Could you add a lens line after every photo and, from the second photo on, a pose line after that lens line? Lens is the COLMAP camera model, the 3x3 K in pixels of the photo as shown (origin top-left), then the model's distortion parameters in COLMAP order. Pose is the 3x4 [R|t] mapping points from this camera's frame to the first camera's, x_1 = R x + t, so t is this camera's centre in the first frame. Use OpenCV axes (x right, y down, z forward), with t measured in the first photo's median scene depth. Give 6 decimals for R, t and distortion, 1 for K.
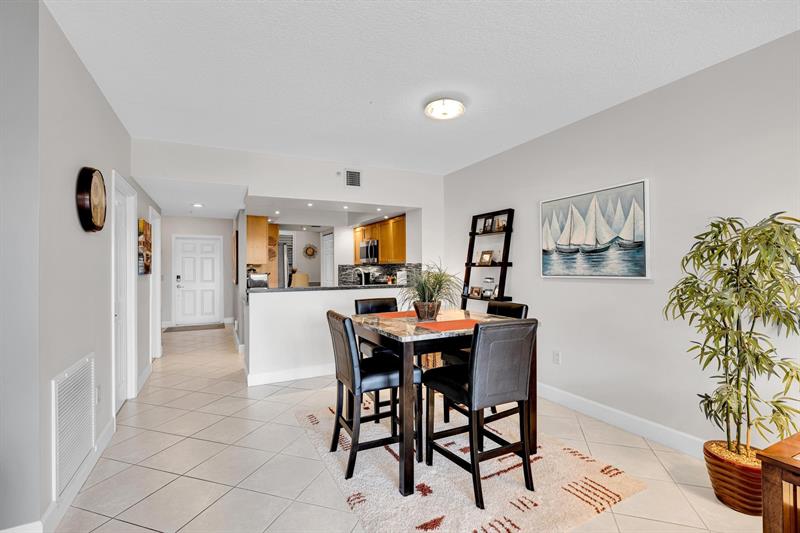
lens RADIAL K [[368.2, 0, 395.1], [0, 368.2, 265.7], [0, 0, 1]] dist [-0.007976, -0.000705]
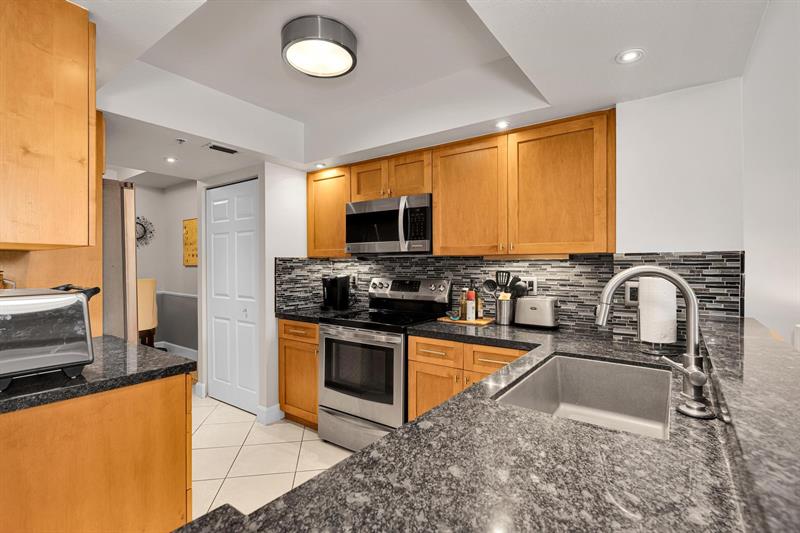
lens RADIAL K [[368.2, 0, 392.0], [0, 368.2, 268.1], [0, 0, 1]] dist [-0.007976, -0.000705]
pose [[0.881141, 0.000023, 0.472854, -0.386692], [-0.006262, 0.999913, 0.011619, 0.006464], [-0.472813, -0.013199, 0.881064, 0.977214]]
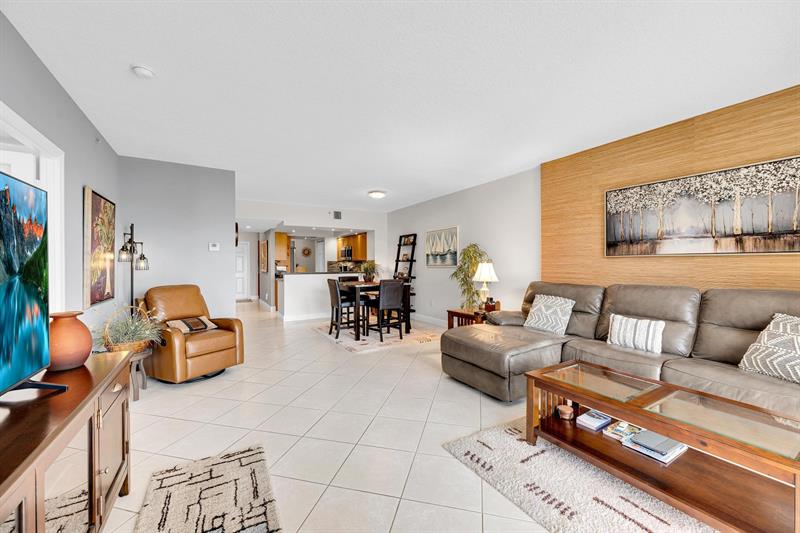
lens RADIAL K [[314.6, 0, 397.1], [0, 314.6, 264.2], [0, 0, 1]] dist [-0.002018, -0.000191]
pose [[0.996703, 0.002134, 0.081112, 0.063960], [-0.002524, 0.999986, 0.004700, 0.006841], [-0.081101, -0.004889, 0.996694, -0.663751]]
